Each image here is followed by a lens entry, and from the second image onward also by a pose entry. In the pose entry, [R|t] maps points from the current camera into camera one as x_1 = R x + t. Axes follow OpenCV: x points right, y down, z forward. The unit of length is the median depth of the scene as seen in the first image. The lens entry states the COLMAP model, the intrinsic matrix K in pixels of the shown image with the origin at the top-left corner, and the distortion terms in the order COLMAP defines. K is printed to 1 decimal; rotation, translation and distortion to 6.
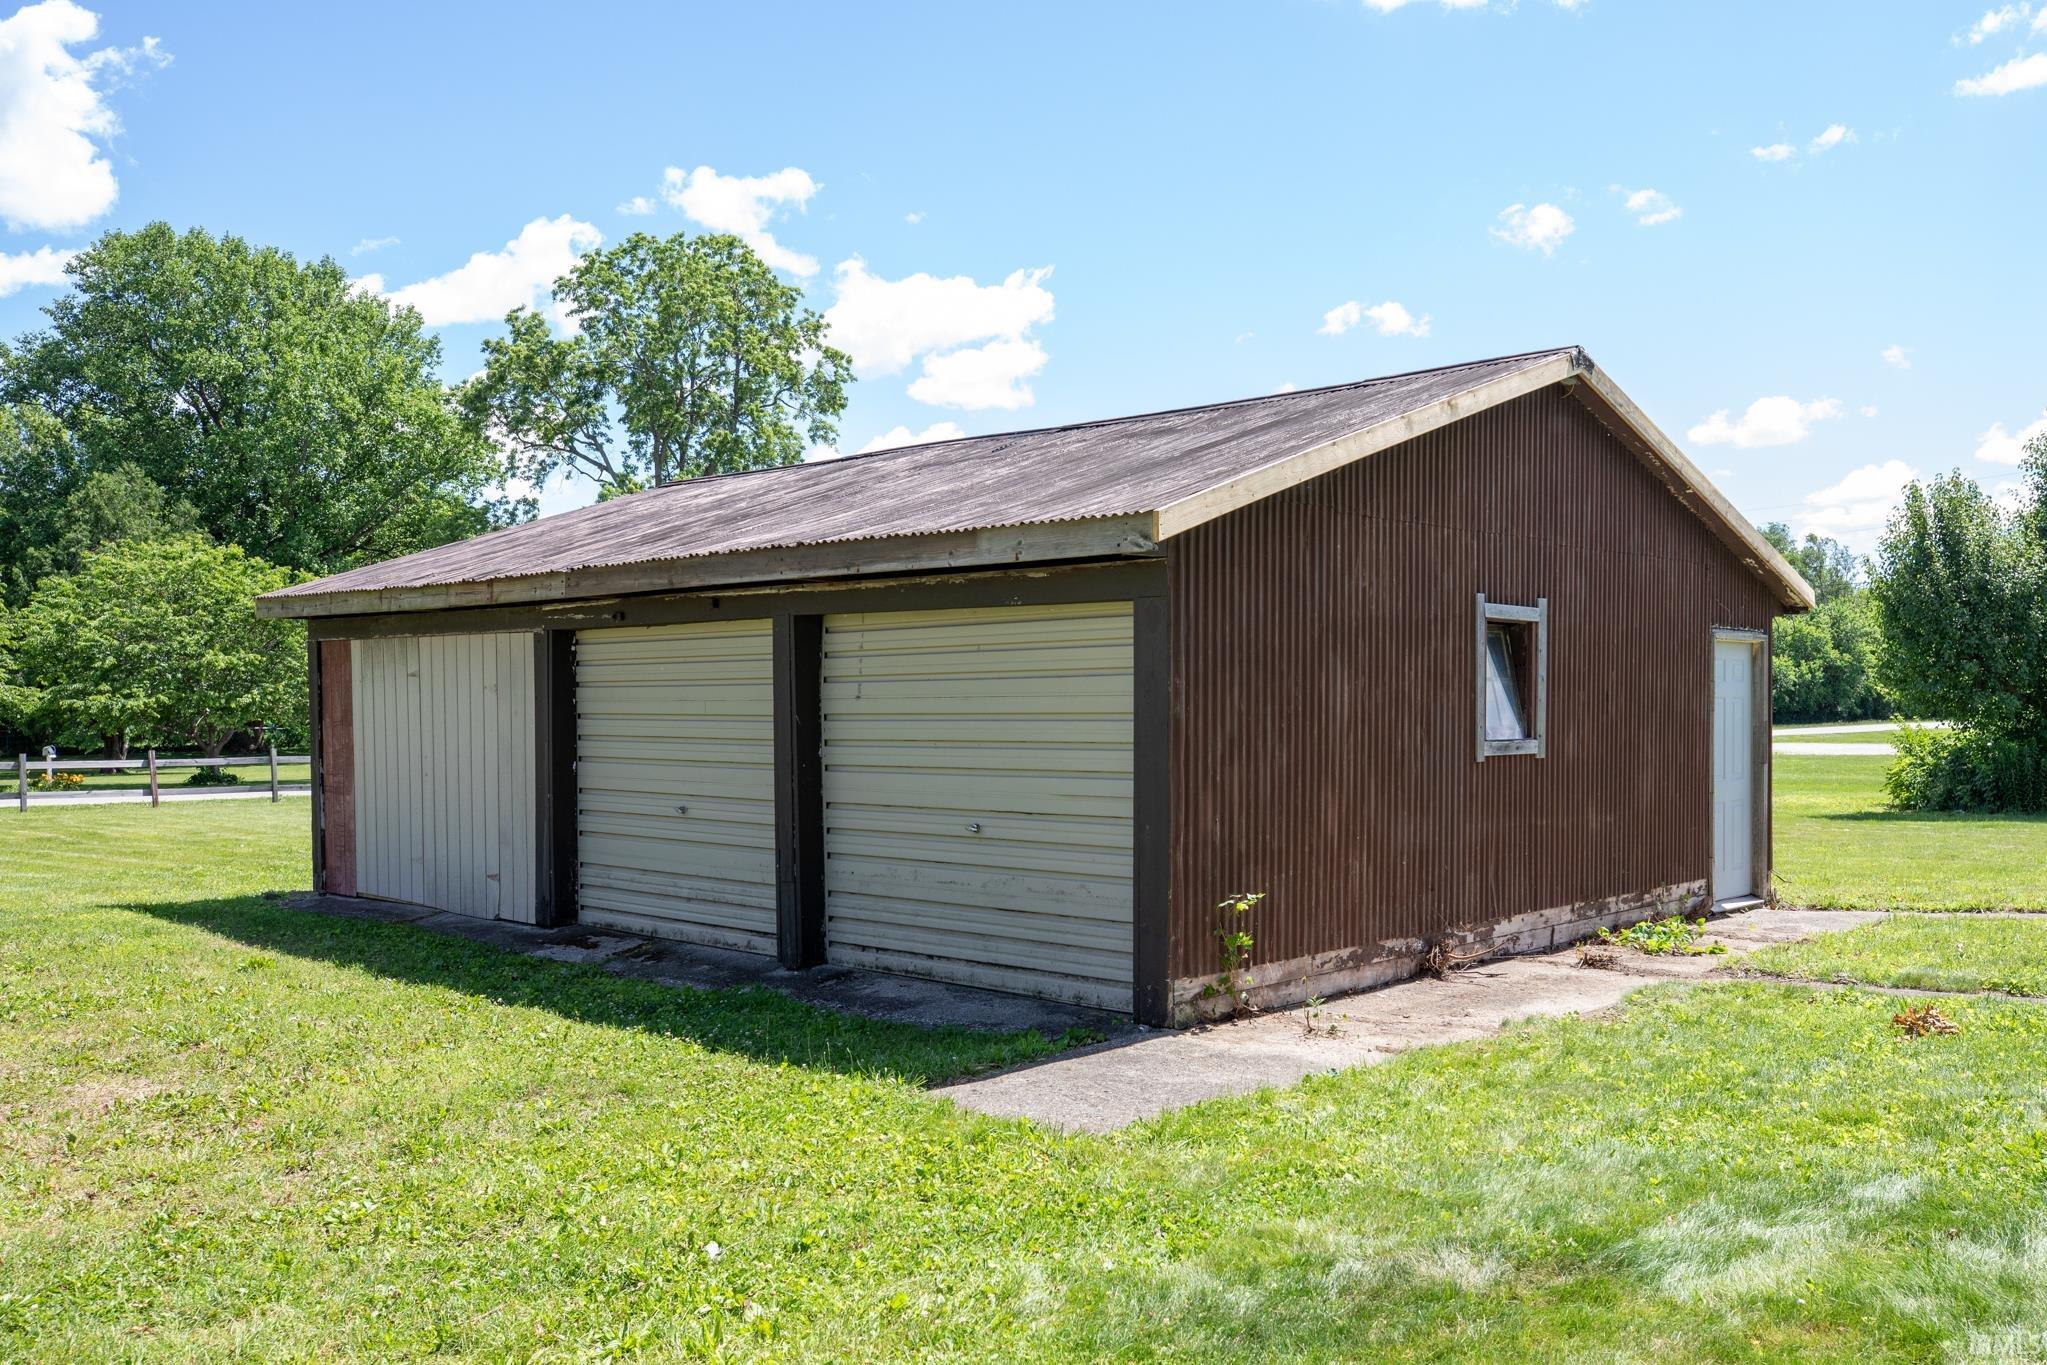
lens RADIAL K [[1539.4, 0, 1023.5], [0, 1539.4, 682.5], [0, 0, 1]] dist [0.001926, -0.000067]
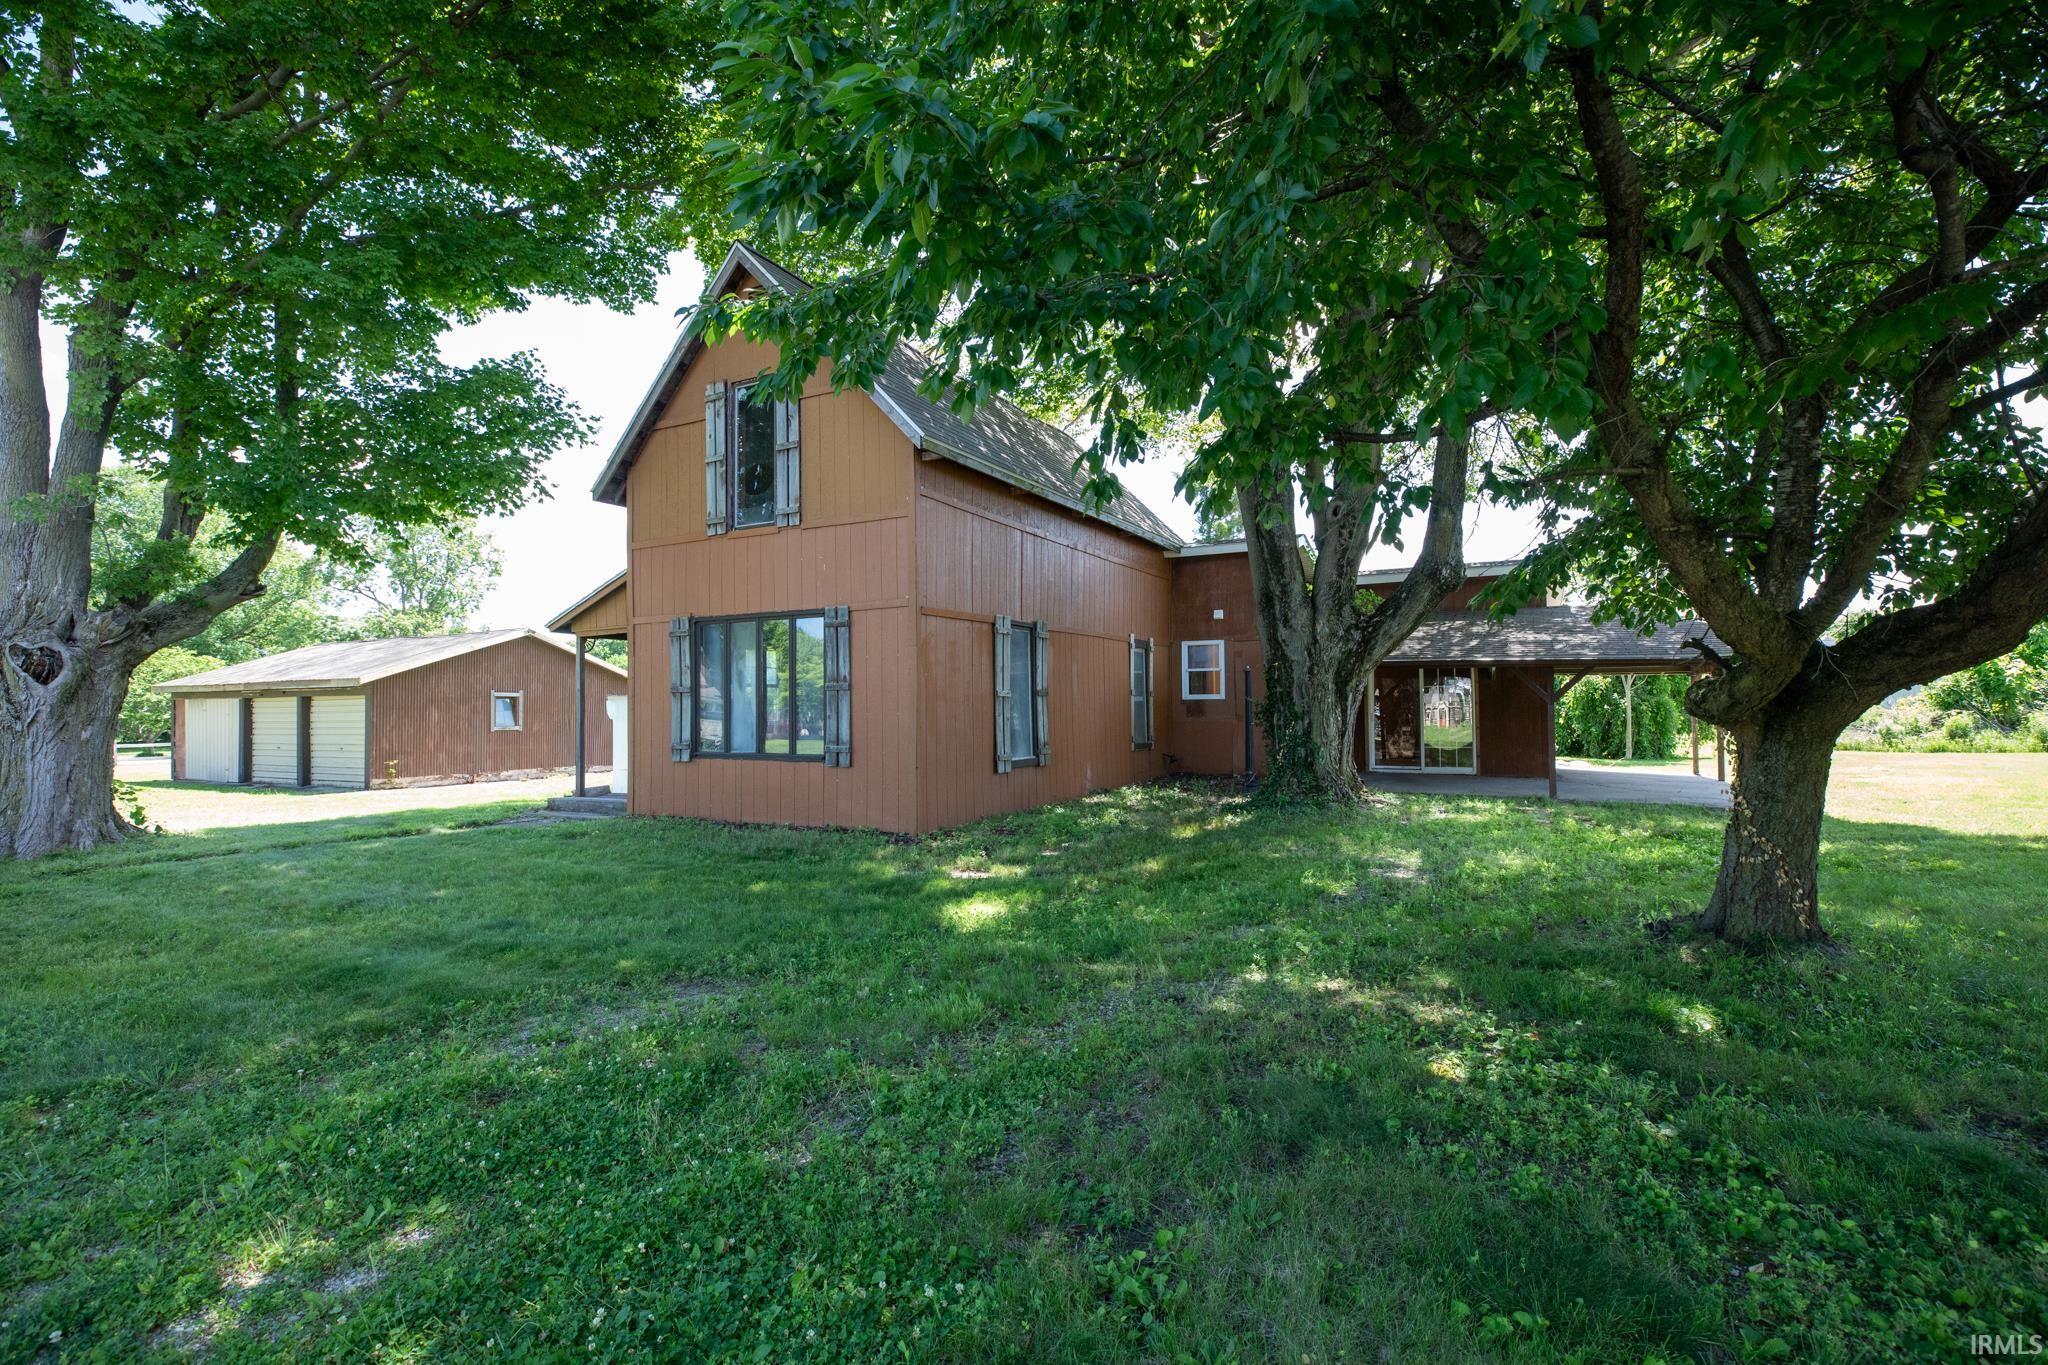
lens RADIAL K [[1010.1, 0, 1024.0], [0, 1010.1, 682.5], [0, 0, 1]] dist [-0.000543, 0.000003]
pose [[0.977577, 0.000235, 0.210577, 1.064413], [0.002942, 0.999887, -0.014774, -0.033326], [-0.210556, 0.015062, 0.977466, -1.823174]]
